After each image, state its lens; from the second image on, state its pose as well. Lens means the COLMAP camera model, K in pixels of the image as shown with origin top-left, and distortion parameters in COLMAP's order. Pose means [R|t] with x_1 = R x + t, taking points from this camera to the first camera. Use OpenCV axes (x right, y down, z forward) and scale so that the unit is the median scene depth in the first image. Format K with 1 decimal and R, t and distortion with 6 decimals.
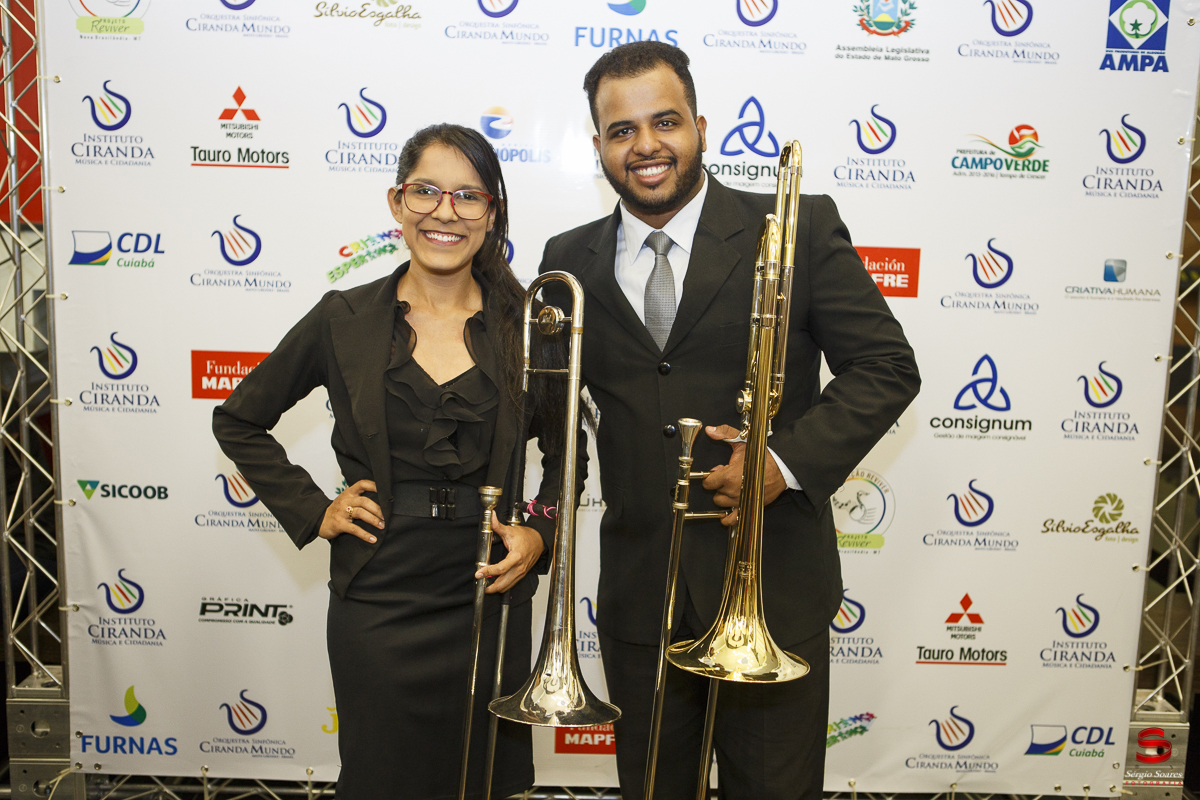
lens RADIAL K [[1317.9, 0, 595.9], [0, 1317.9, 402.4], [0, 0, 1]] dist [-0.013513, 0.000000]
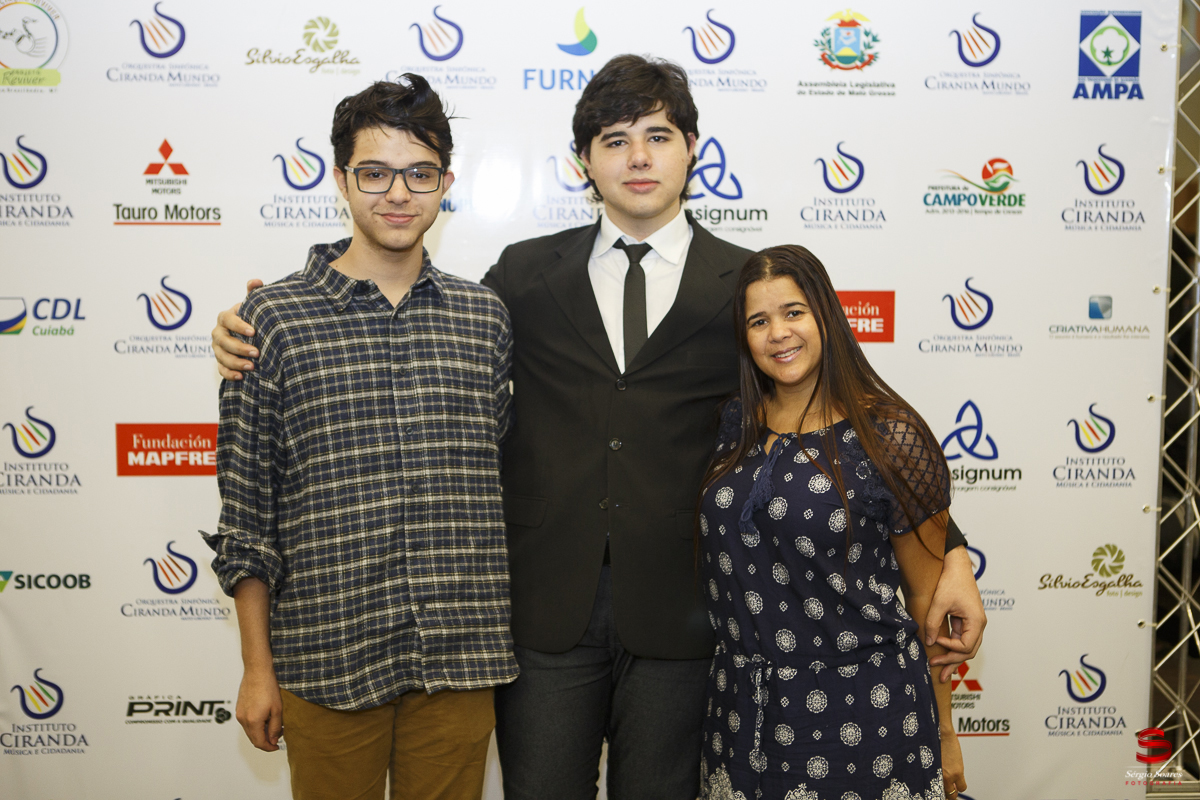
lens RADIAL K [[1703.5, 0, 593.8], [0, 1703.5, 396.1], [0, 0, 1]] dist [0.035616, 0.000000]
pose [[0.998251, -0.032283, 0.049523, -0.033095], [0.035180, 0.997650, -0.058790, 0.023342], [-0.047509, 0.060430, 0.997041, -0.209195]]
